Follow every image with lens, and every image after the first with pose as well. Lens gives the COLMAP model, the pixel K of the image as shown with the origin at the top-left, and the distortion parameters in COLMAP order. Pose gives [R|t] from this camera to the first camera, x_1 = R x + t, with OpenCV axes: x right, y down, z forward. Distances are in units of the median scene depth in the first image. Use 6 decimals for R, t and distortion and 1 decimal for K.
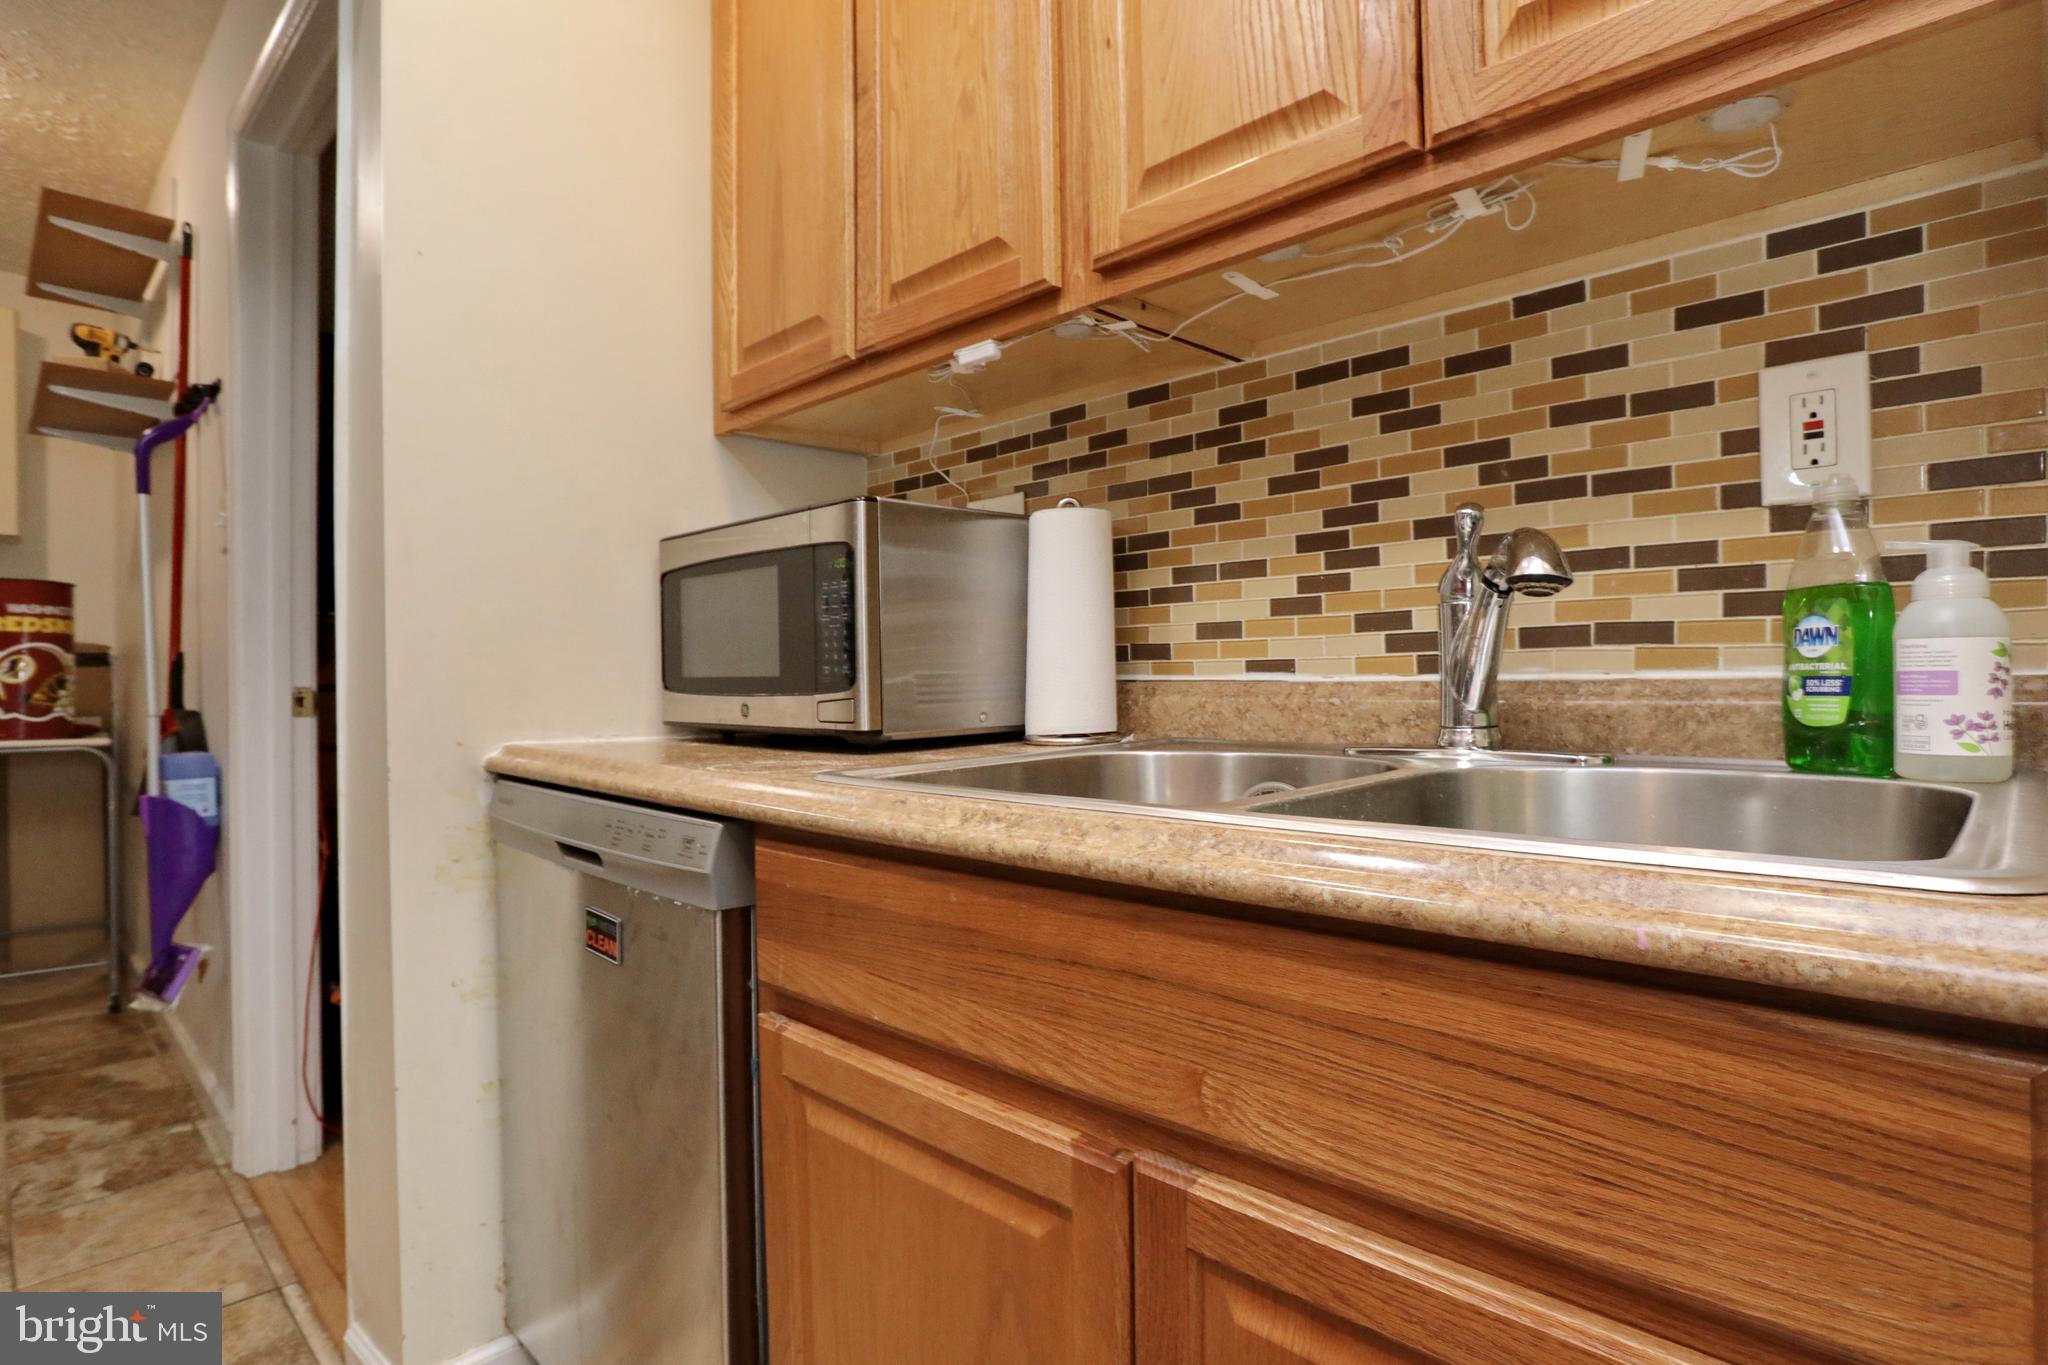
lens RADIAL K [[1053.2, 0, 1018.9], [0, 1053.2, 671.6], [0, 0, 1]] dist [-0.015603, 0.001726]
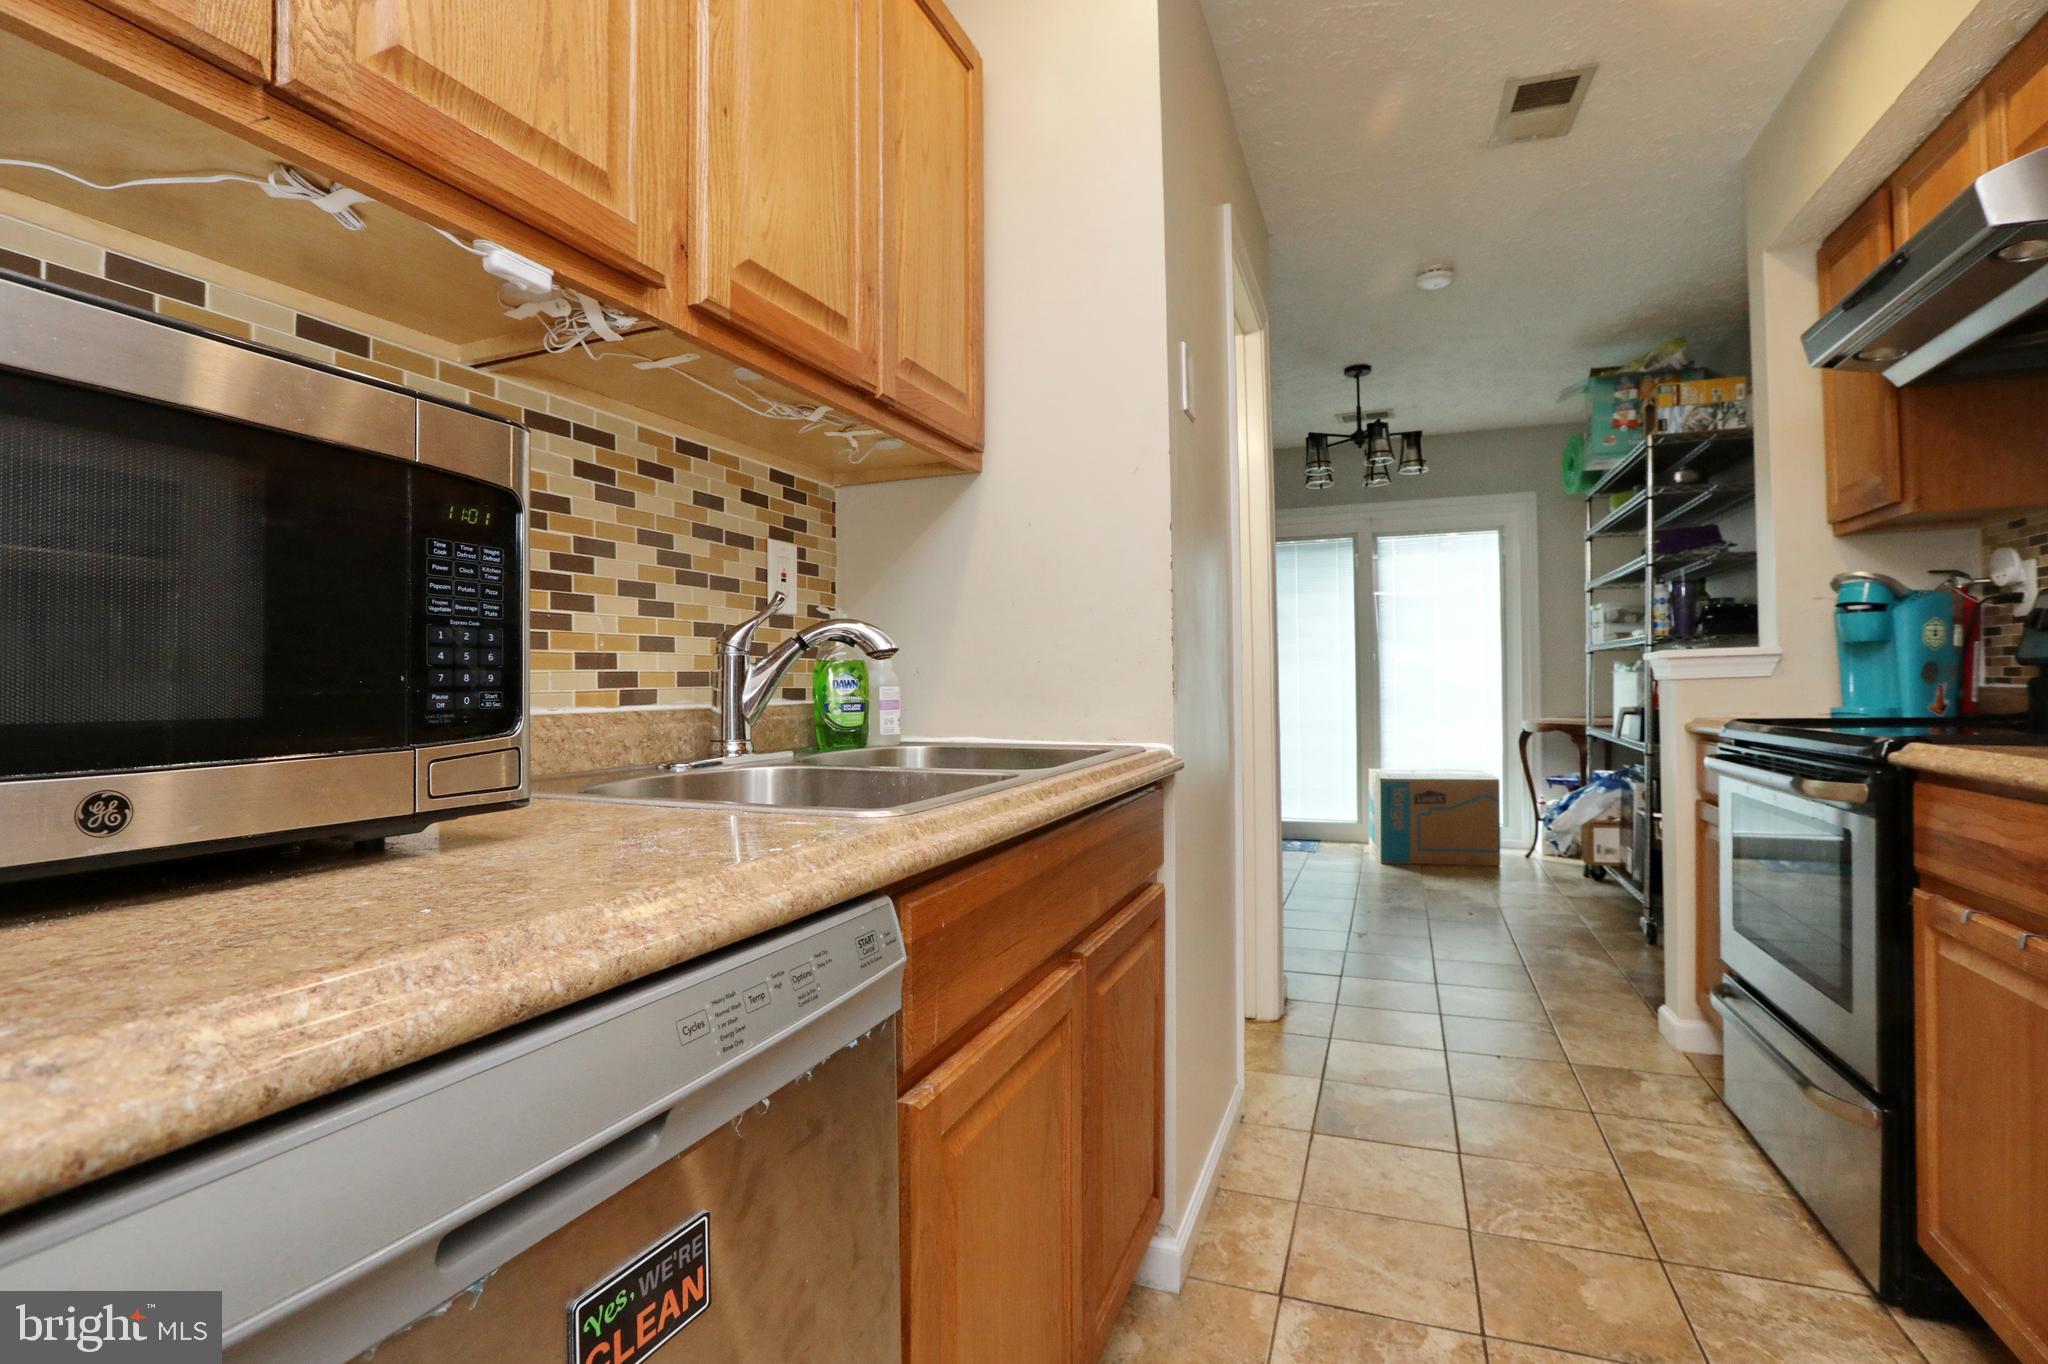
lens RADIAL K [[955.0, 0, 1019.2], [0, 955.0, 685.4], [0, 0, 1]] dist [-0.022560, 0.000393]
pose [[-0.374985, 0.020941, 0.926794, -0.842108], [0.018886, 0.999710, -0.014947, 0.003774], [-0.926838, 0.011898, -0.375272, 1.015527]]
